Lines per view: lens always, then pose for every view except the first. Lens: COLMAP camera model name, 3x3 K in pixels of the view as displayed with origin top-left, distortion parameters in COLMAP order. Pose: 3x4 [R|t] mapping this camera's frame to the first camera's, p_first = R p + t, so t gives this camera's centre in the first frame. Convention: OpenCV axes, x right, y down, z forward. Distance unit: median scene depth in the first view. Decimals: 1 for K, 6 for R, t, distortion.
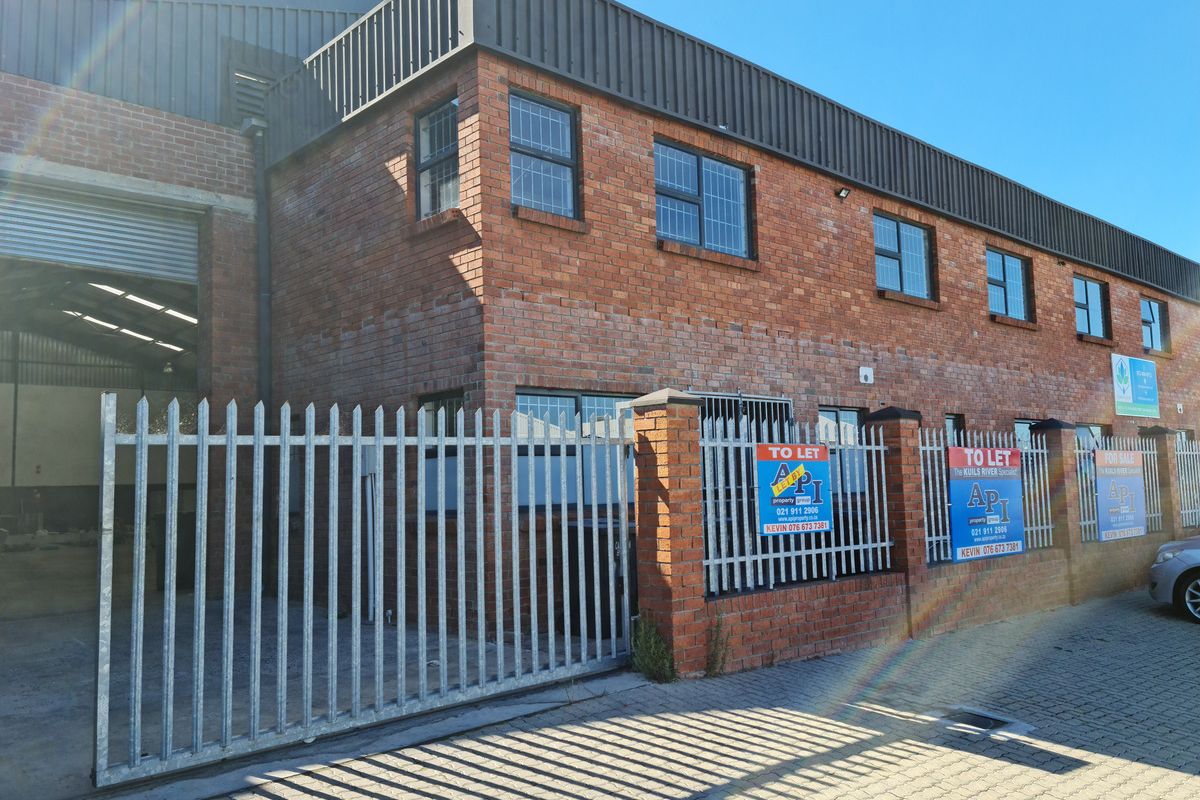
lens RADIAL K [[946.1, 0, 609.8], [0, 946.1, 398.9], [0, 0, 1]] dist [0.068205, -0.011498]
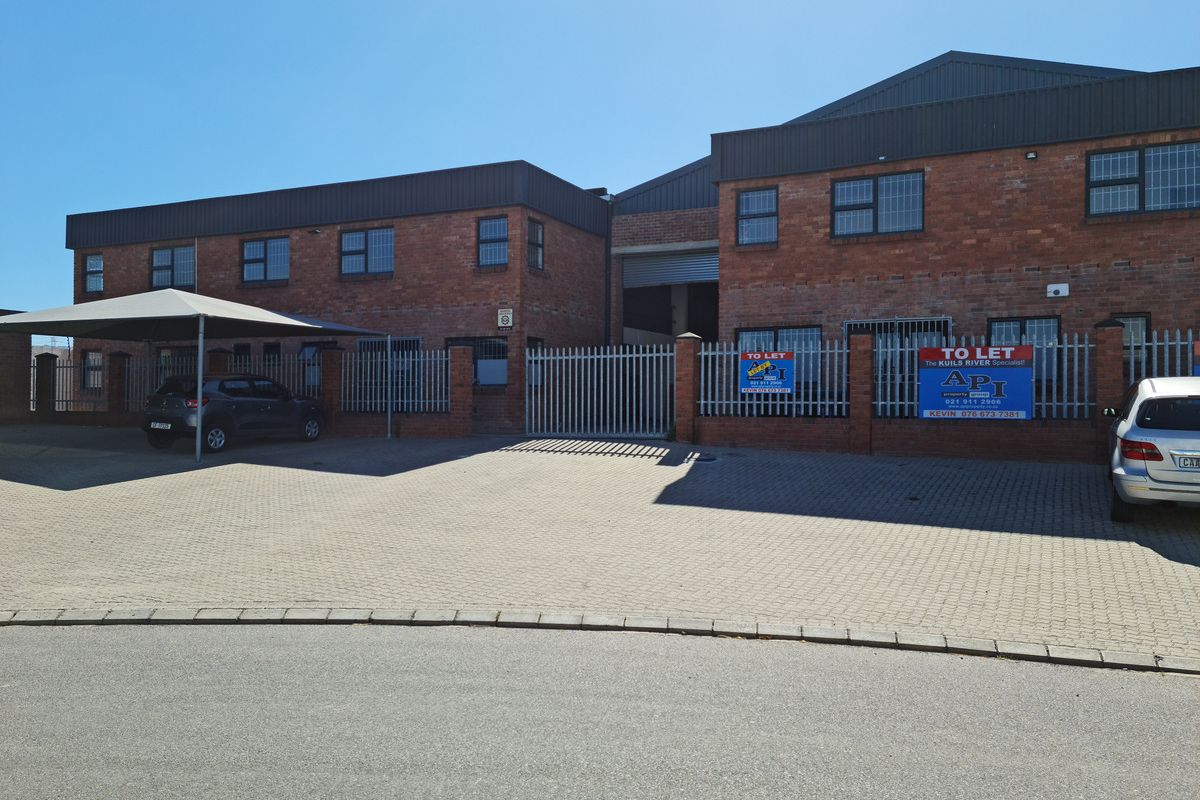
lens RADIAL K [[946.1, 0, 609.8], [0, 946.1, 398.9], [0, 0, 1]] dist [0.068205, -0.011498]
pose [[0.333679, 0.023553, -0.942393, 1.742028], [0.072733, 0.996065, 0.050648, 0.016237], [0.939877, -0.085443, 0.330652, -0.036480]]
